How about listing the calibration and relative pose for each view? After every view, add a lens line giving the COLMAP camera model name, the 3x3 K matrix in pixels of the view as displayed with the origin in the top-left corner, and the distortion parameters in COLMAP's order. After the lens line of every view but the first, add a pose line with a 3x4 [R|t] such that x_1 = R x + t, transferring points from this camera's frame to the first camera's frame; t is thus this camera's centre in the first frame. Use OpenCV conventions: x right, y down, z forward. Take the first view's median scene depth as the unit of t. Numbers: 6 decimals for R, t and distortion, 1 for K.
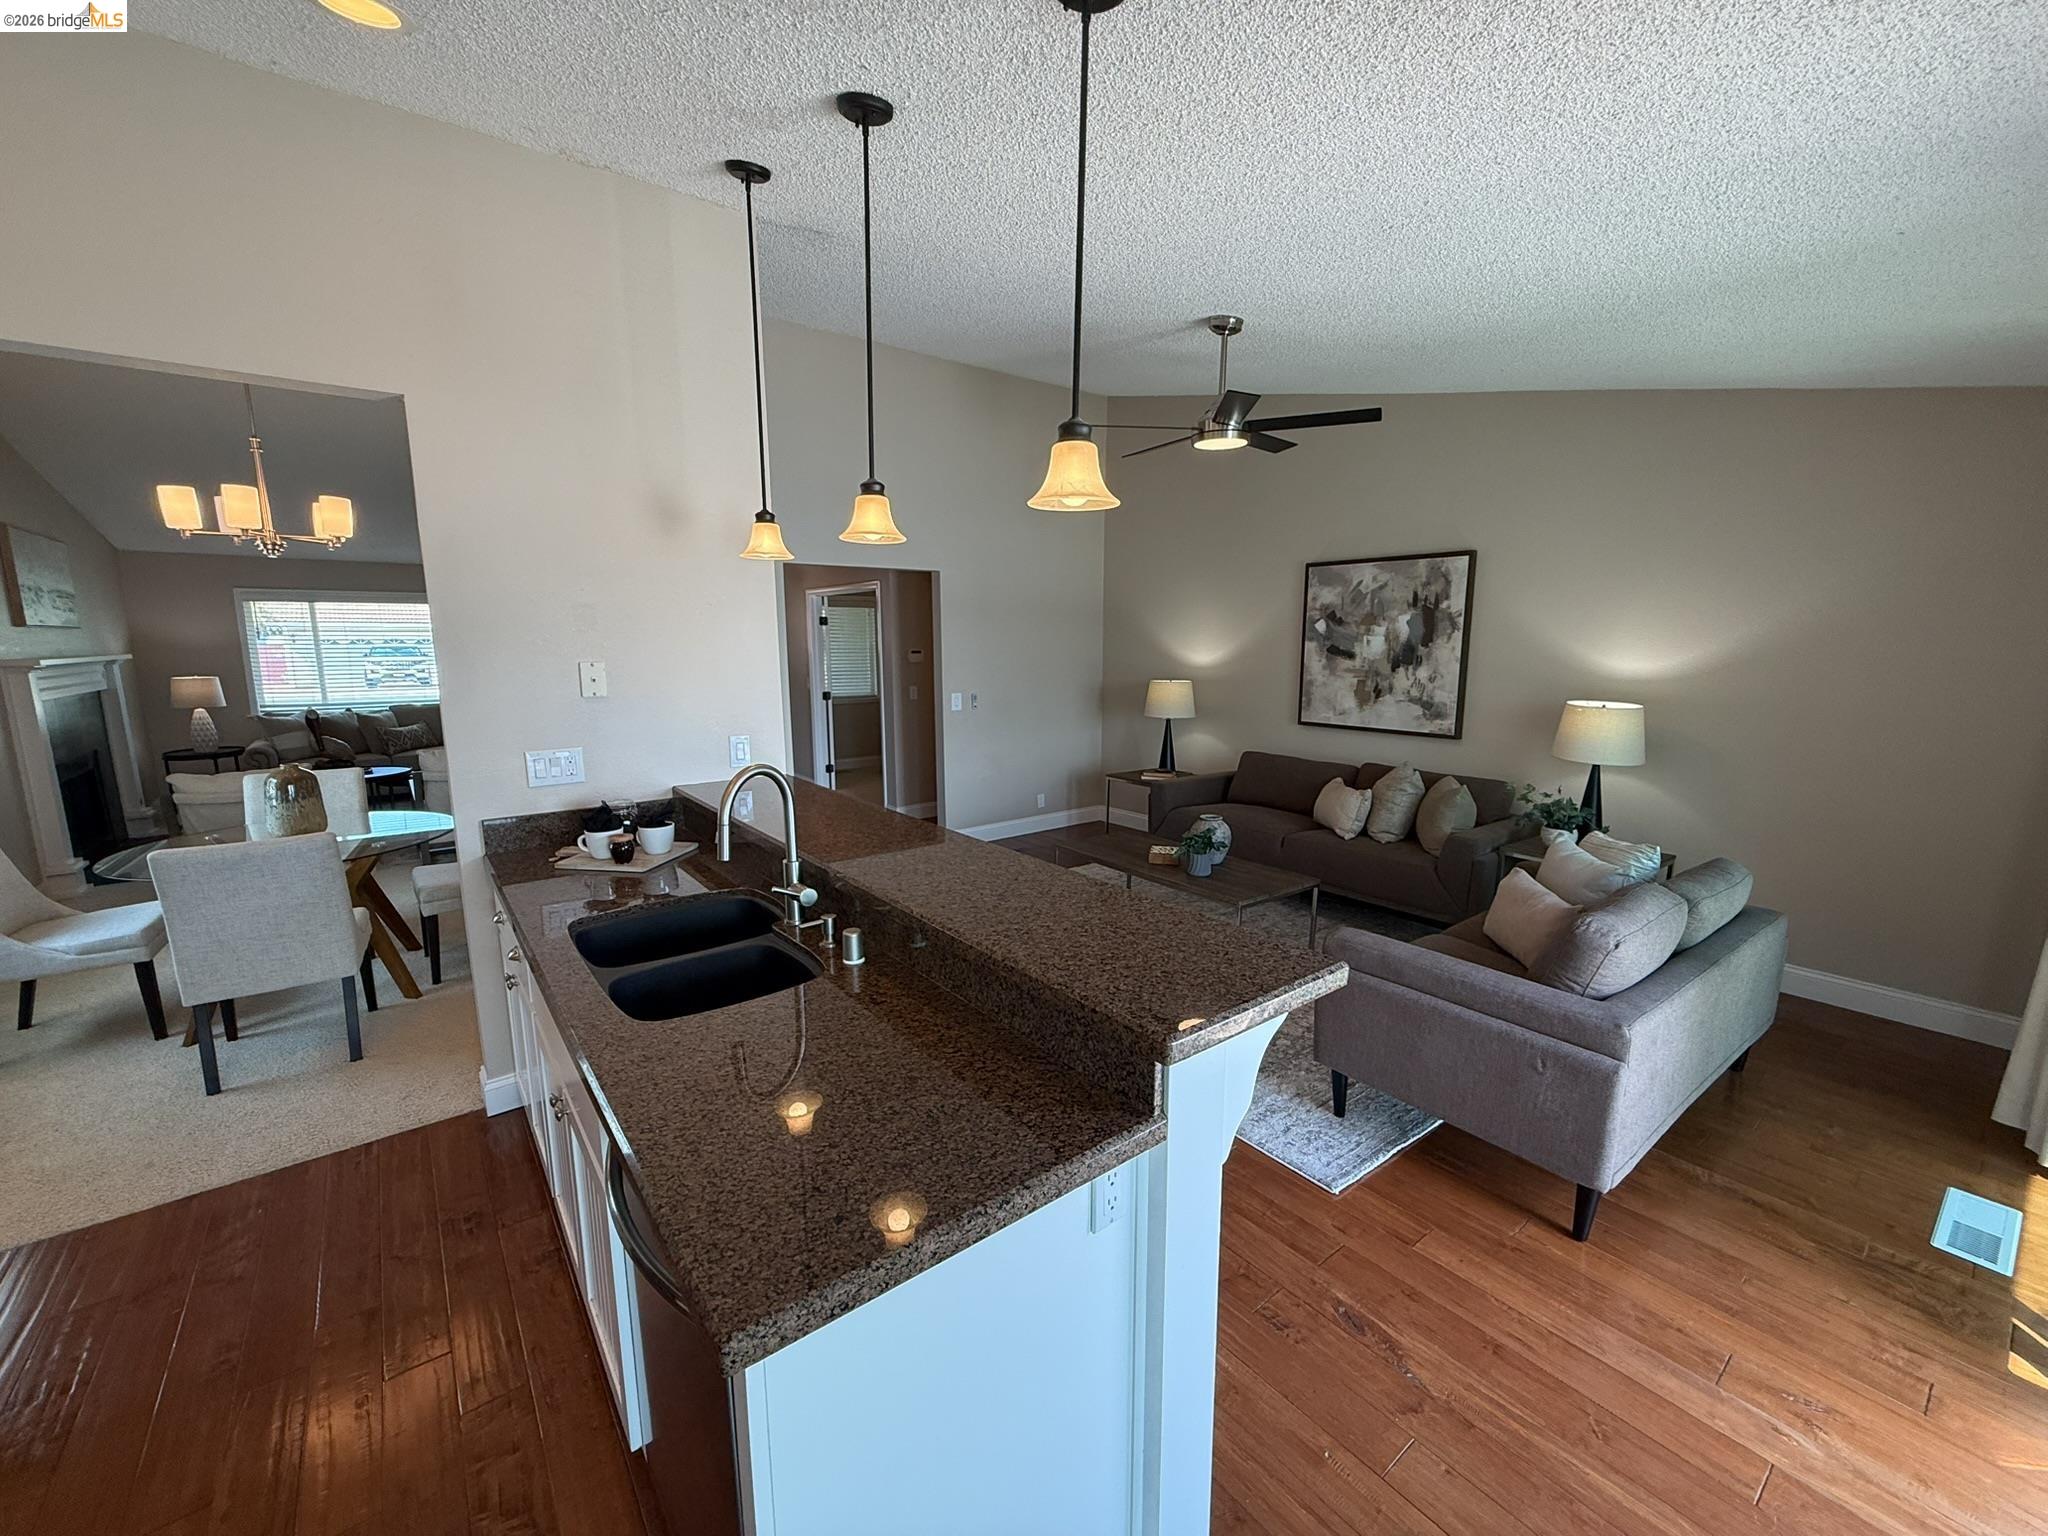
lens RADIAL K [[820.8, 0, 1024.0], [0, 820.8, 768.0], [0, 0, 1]] dist [0.000921, 0.000482]
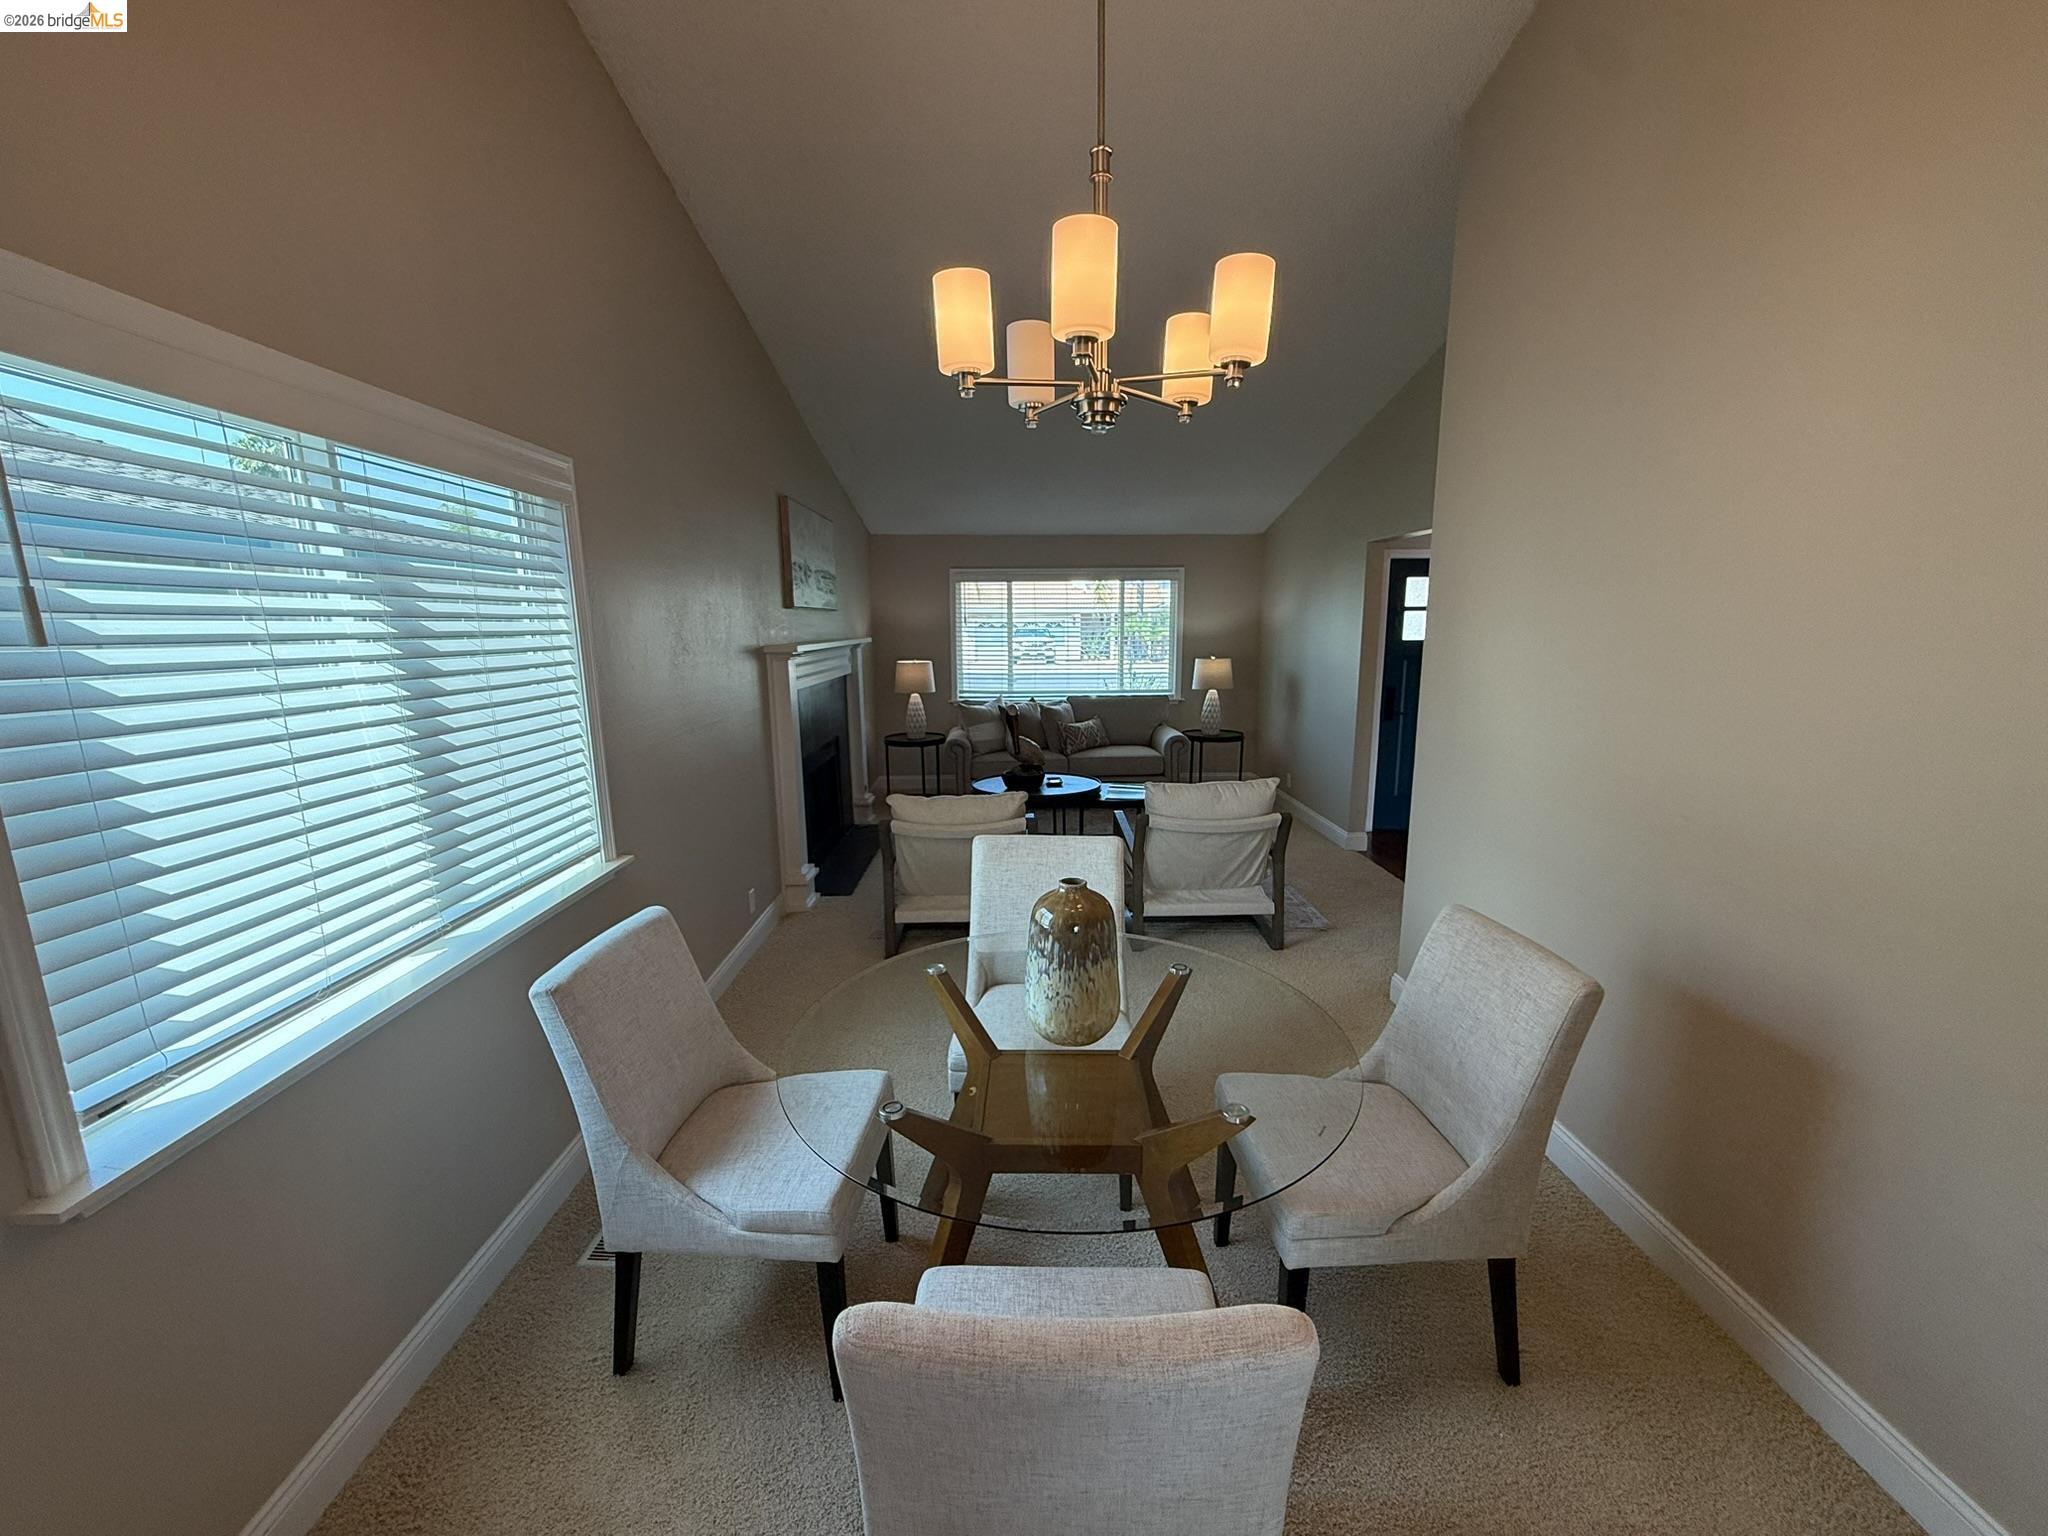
lens RADIAL K [[820.8, 0, 1024.0], [0, 820.8, 768.0], [0, 0, 1]] dist [0.000921, 0.000482]
pose [[0.800055, 0.102097, -0.591175, -0.359588], [-0.089675, 0.994694, 0.050426, -0.051403], [0.593187, 0.012670, 0.804965, 0.335654]]
